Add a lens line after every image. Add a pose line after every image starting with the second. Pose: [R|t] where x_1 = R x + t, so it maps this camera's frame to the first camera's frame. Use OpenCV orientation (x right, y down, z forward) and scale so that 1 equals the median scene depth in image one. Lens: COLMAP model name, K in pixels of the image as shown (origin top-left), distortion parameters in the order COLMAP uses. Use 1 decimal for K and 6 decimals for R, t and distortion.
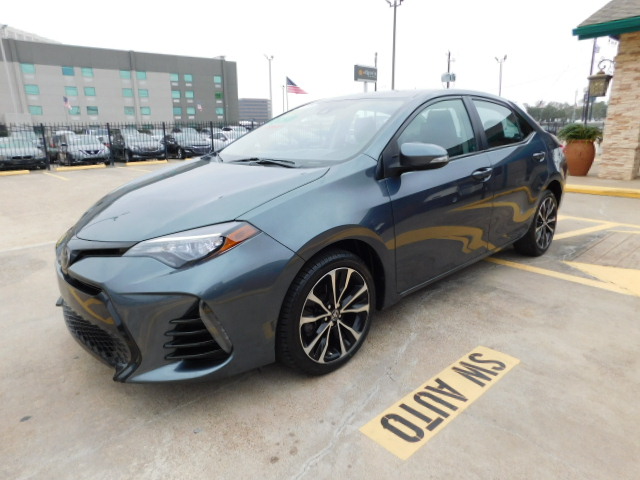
lens RADIAL K [[423.9, 0, 323.3], [0, 423.9, 240.3], [0, 0, 1]] dist [-0.066409, 0.051092]
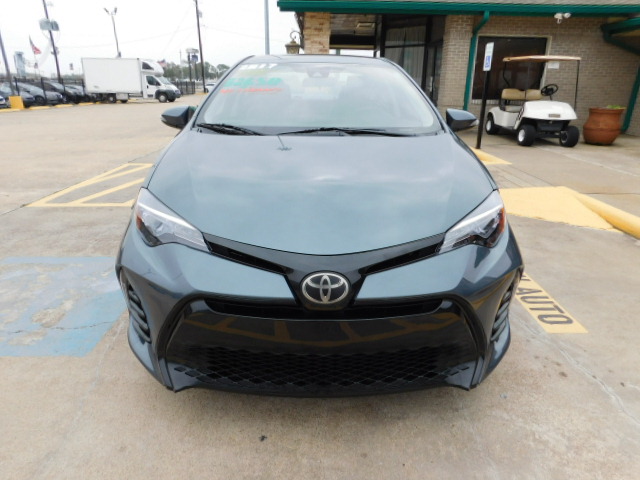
lens RADIAL K [[423.9, 0, 320.3], [0, 423.9, 238.6], [0, 0, 1]] dist [-0.066409, 0.051092]
pose [[0.664543, -0.233139, 0.709950, -0.280009], [0.170039, 0.972338, 0.160140, -0.037411], [-0.727647, 0.014299, 0.685803, 0.137508]]
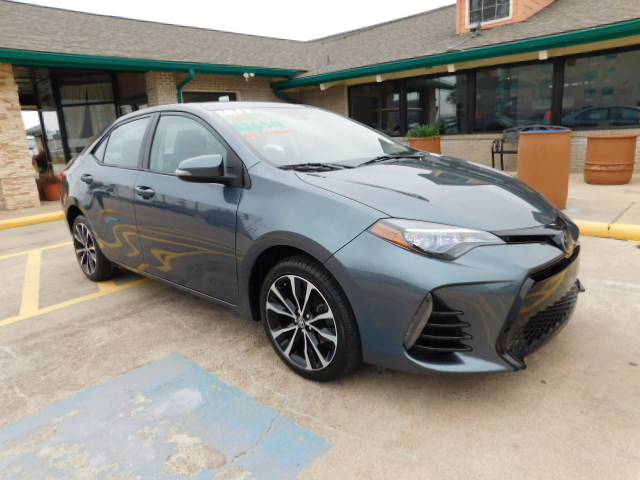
lens RADIAL K [[443.4, 0, 318.6], [0, 443.4, 242.2], [0, 0, 1]] dist [-0.069993, 0.056308]
pose [[-0.086414, -0.216531, 0.972444, -0.404306], [0.315950, 0.919752, 0.232875, -0.098470], [-0.944832, 0.327368, -0.011066, 0.402660]]
